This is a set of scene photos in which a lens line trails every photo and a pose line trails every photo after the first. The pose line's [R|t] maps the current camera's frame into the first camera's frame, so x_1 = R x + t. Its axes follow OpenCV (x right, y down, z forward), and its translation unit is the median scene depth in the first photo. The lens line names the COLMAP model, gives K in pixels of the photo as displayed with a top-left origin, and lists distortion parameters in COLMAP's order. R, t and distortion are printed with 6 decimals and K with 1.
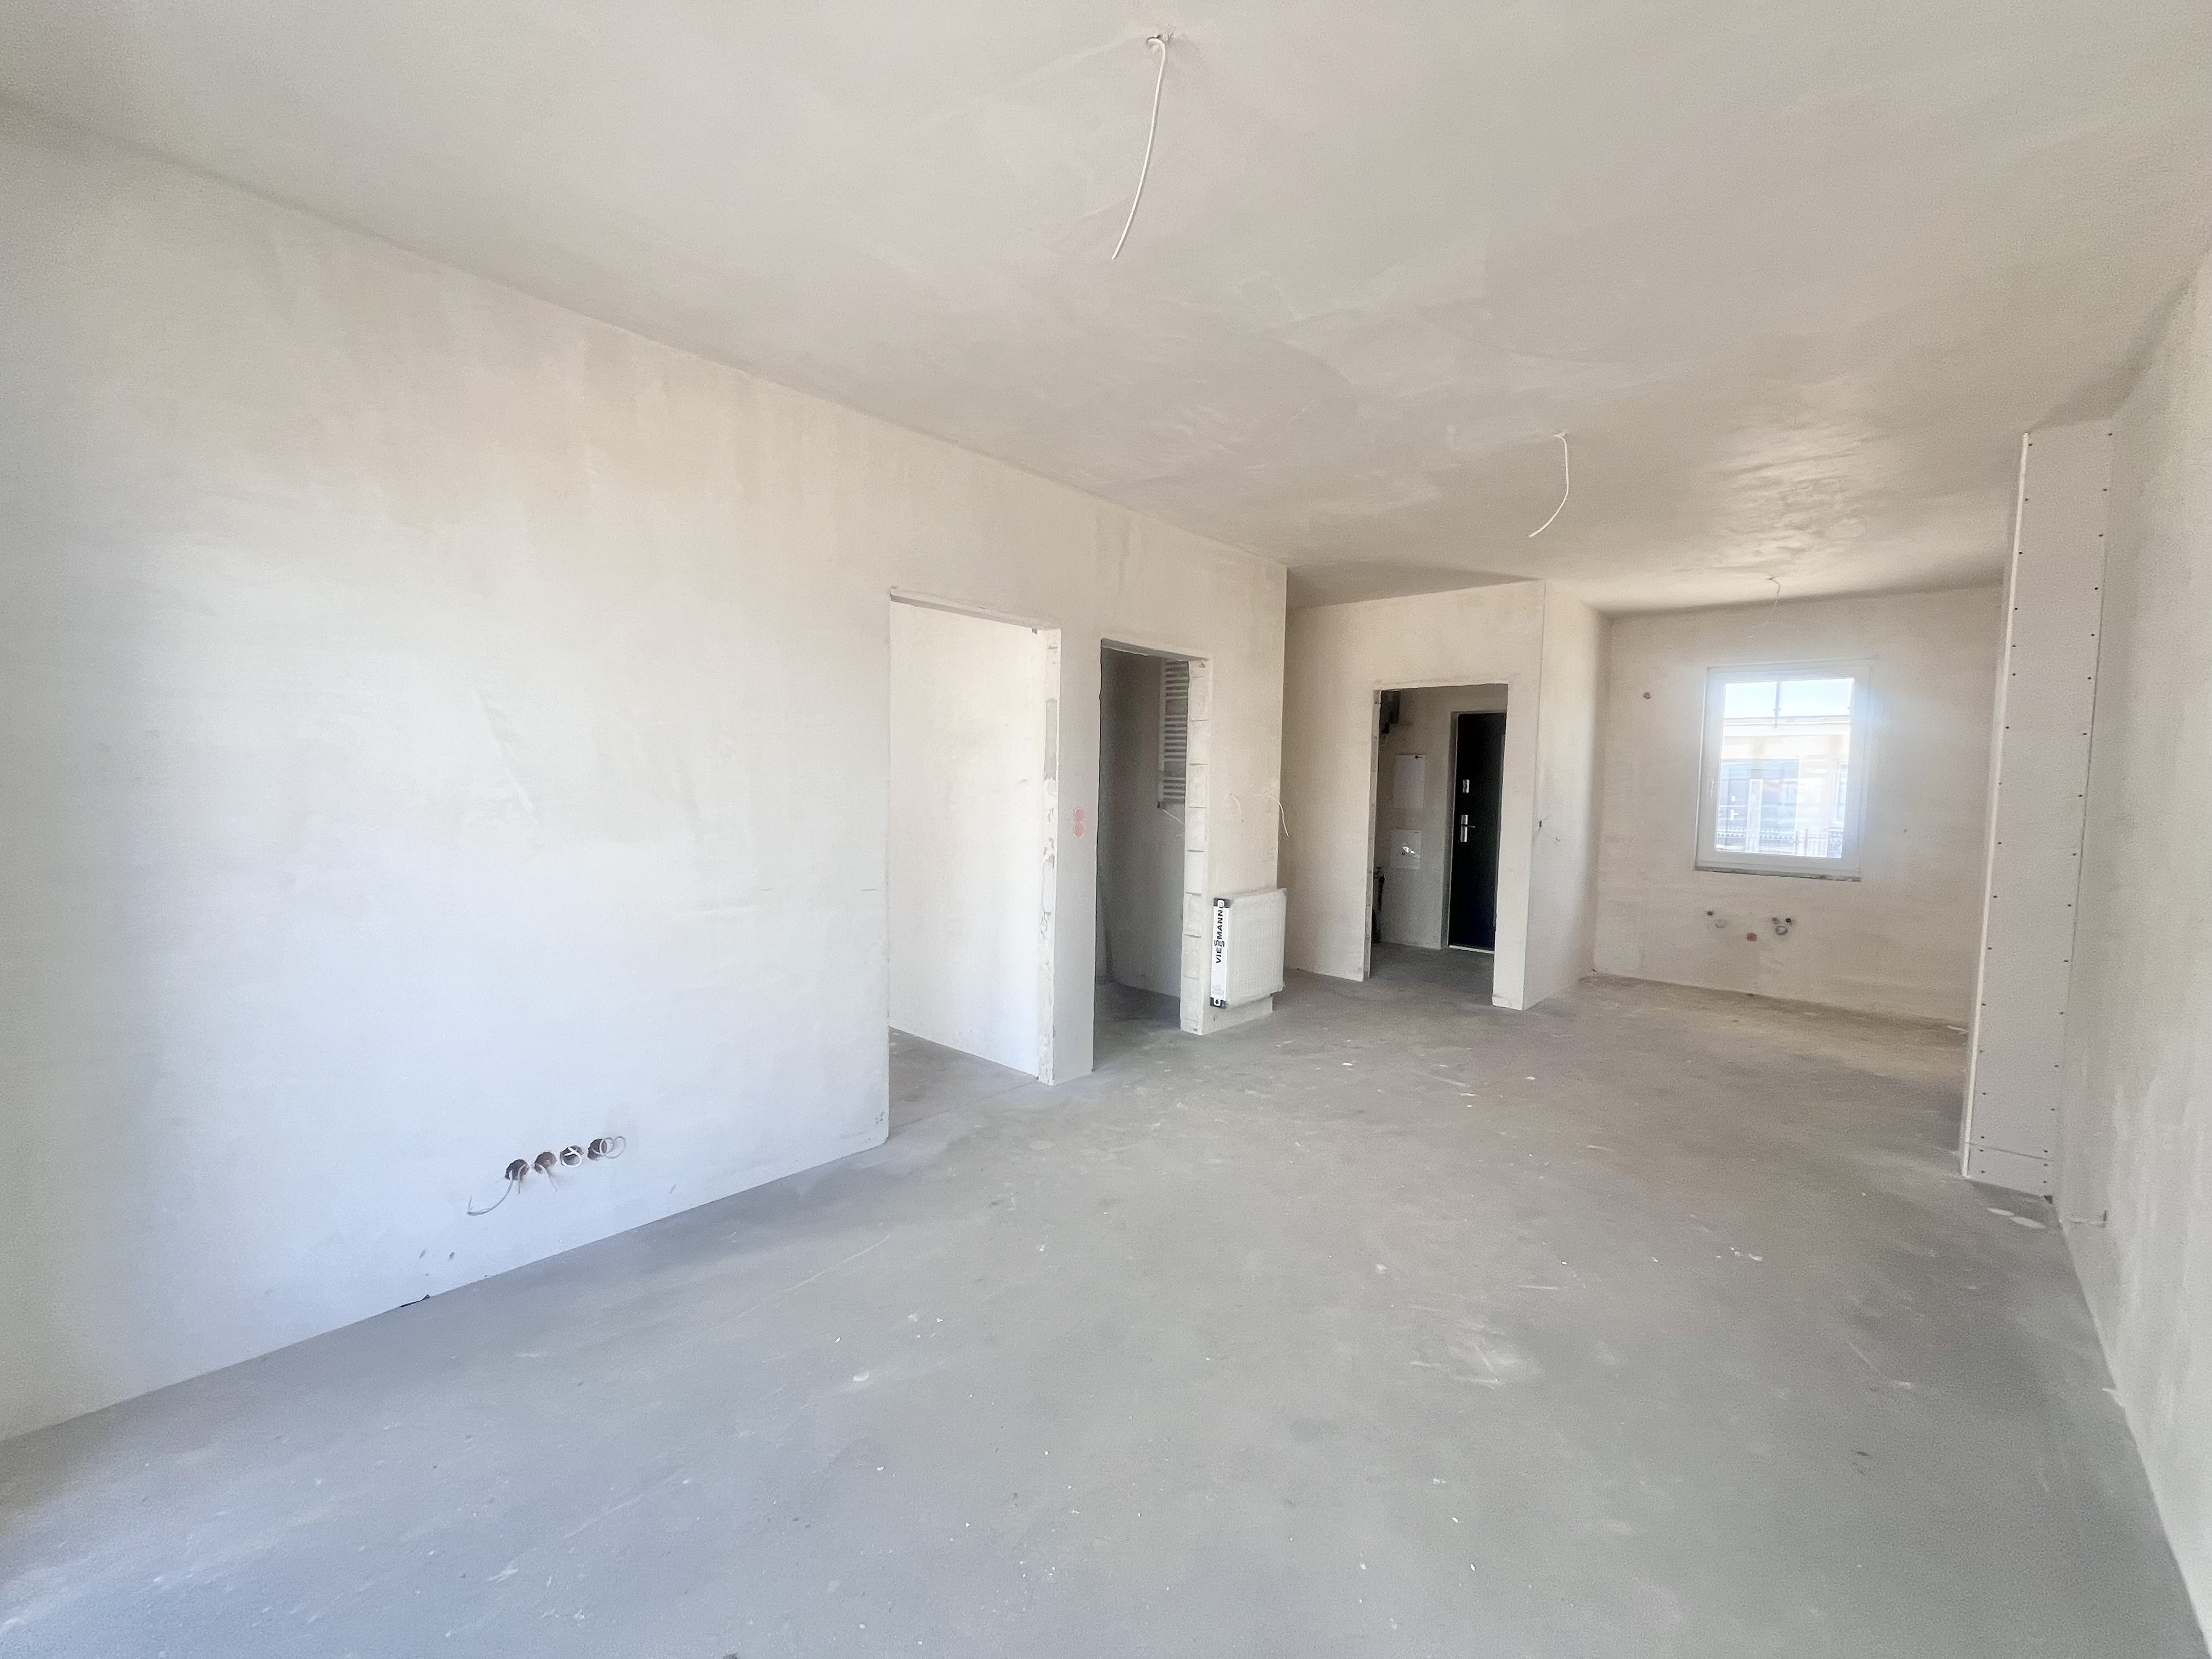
lens RADIAL K [[896.3, 0, 1105.8], [0, 896.3, 838.9], [0, 0, 1]] dist [-0.002332, 0.000004]
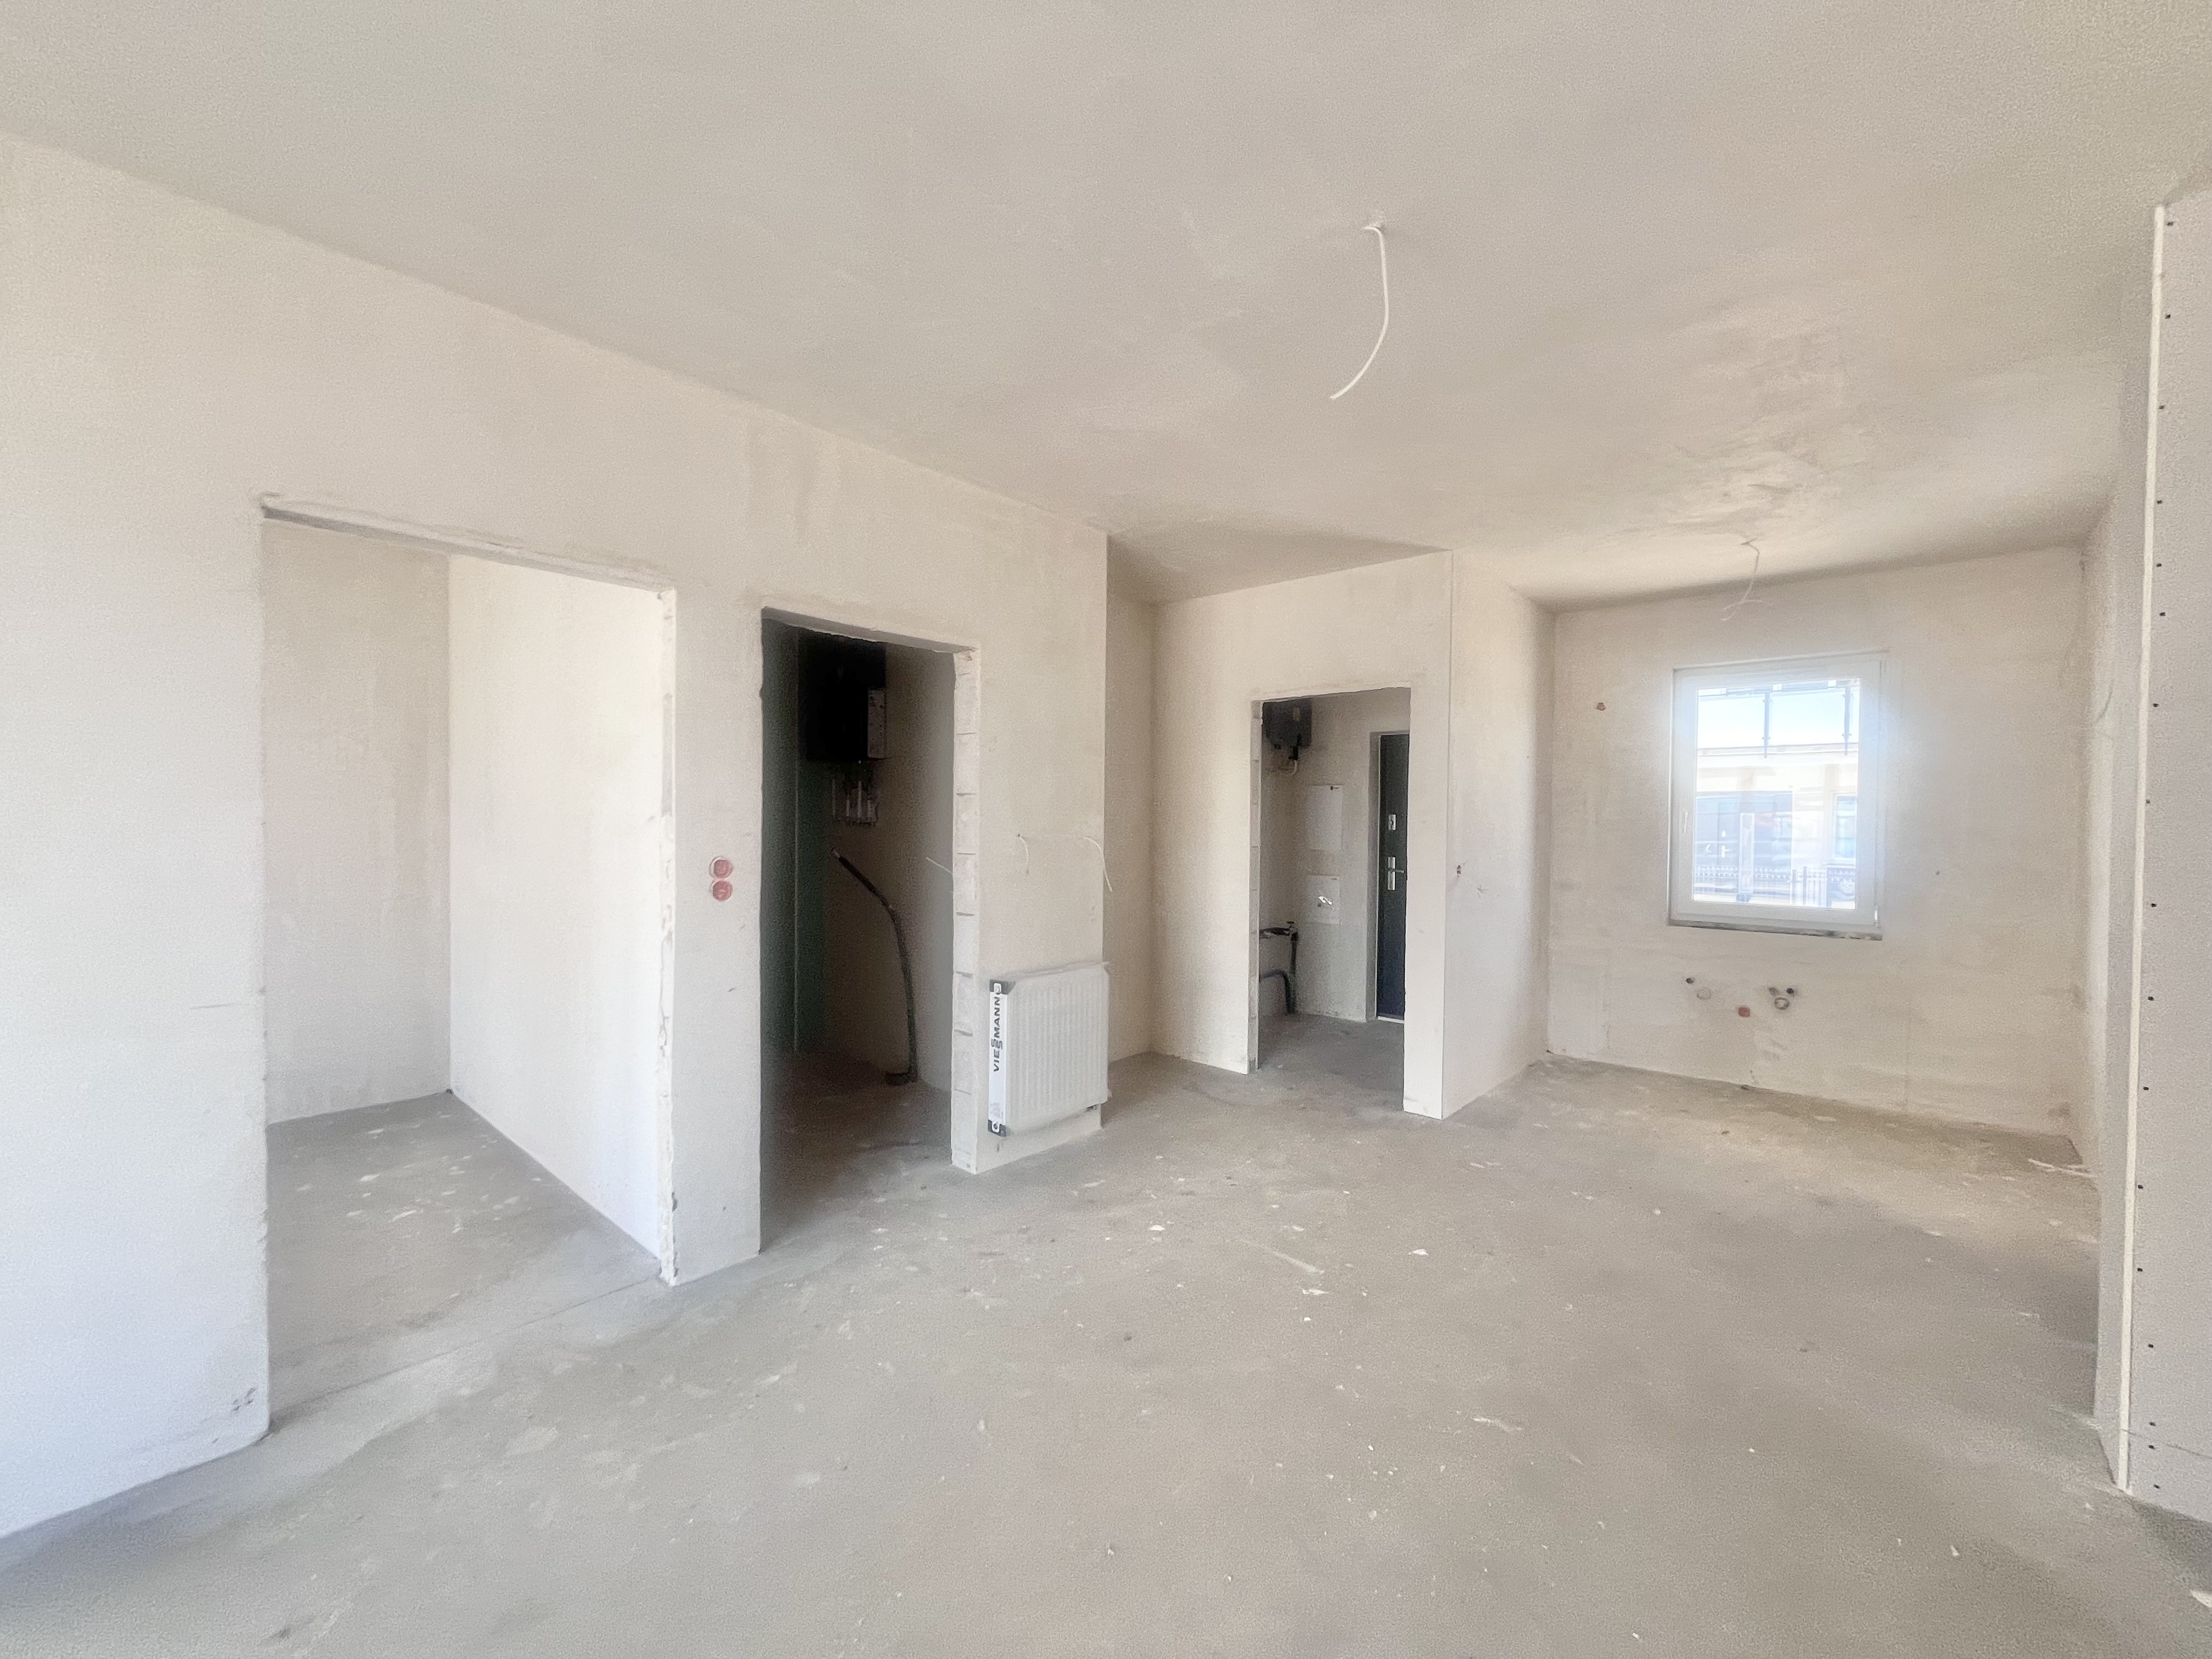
lens RADIAL K [[896.3, 0, 1105.8], [0, 896.3, 838.8], [0, 0, 1]] dist [-0.002332, 0.000004]
pose [[0.999938, -0.010440, 0.003858, 0.210077], [0.010610, 0.998836, -0.047048, -0.011779], [-0.003362, 0.047086, 0.998885, 0.276625]]
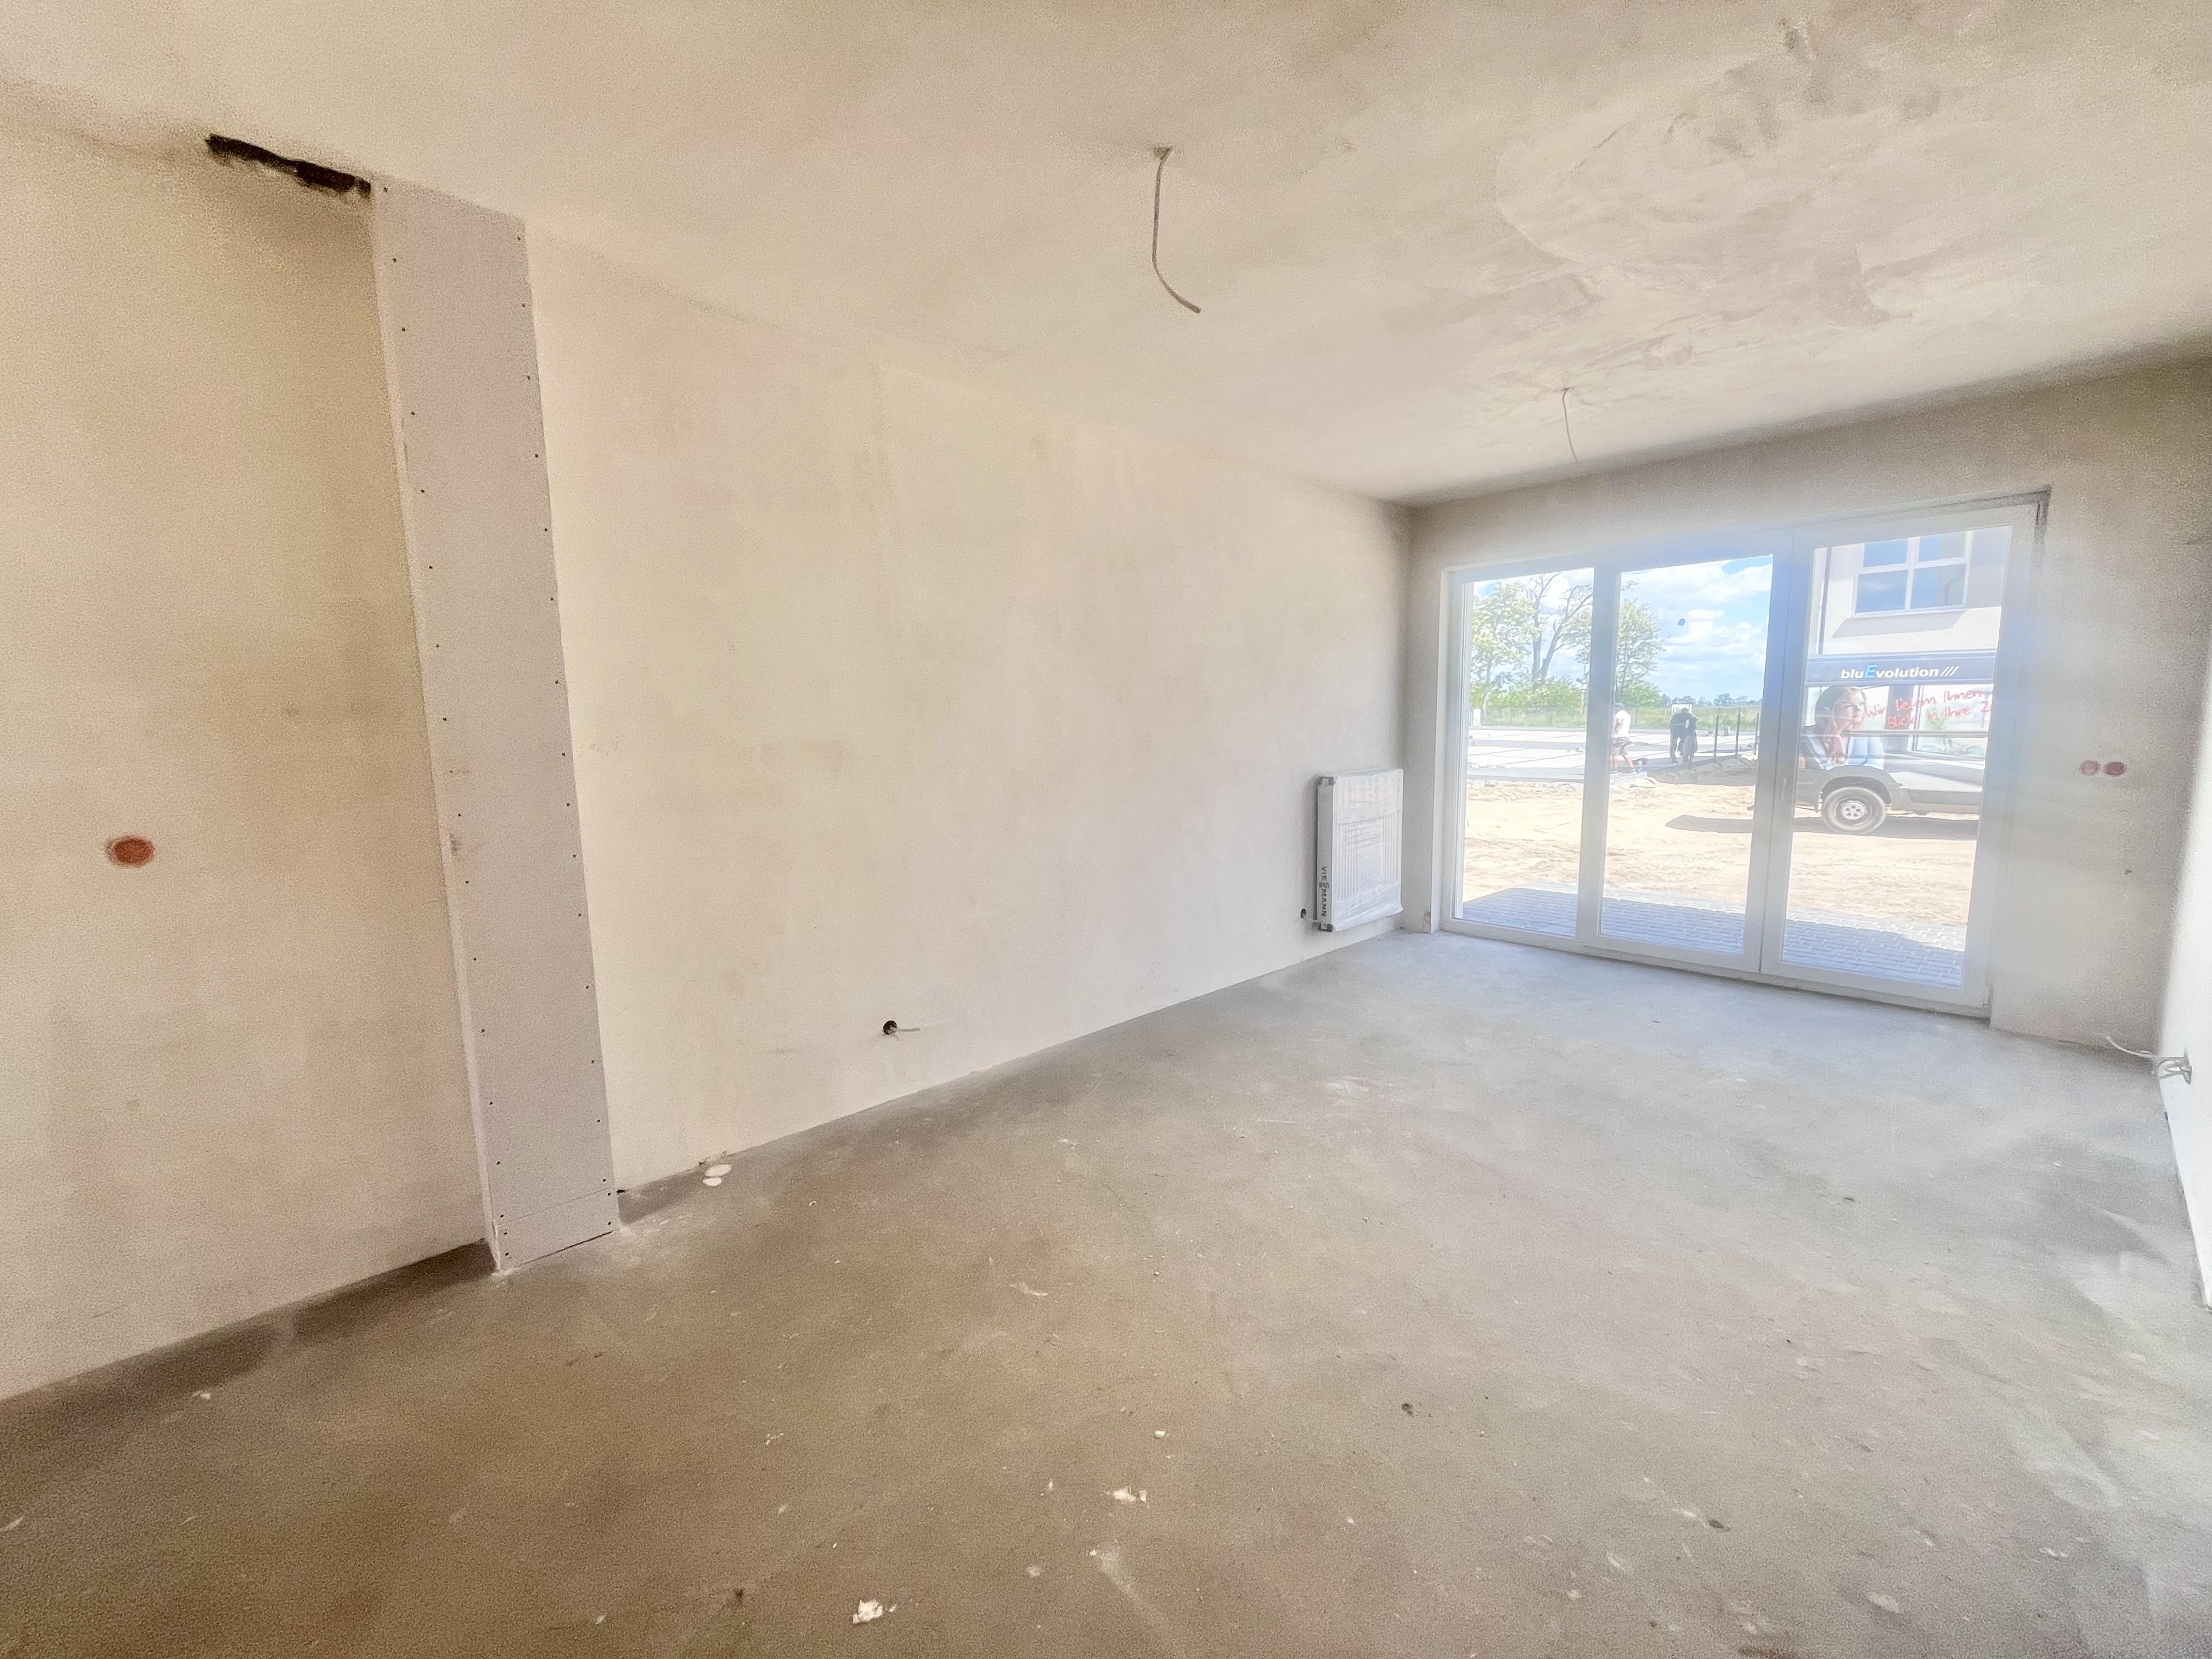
lens RADIAL K [[896.3, 0, 1101.1], [0, 896.3, 837.4], [0, 0, 1]] dist [-0.002332, 0.000004]
pose [[-0.995898, -0.011725, 0.089717, 0.318719], [0.006302, 0.980172, 0.198049, -0.071774], [-0.090261, 0.197802, -0.976078, 1.107687]]
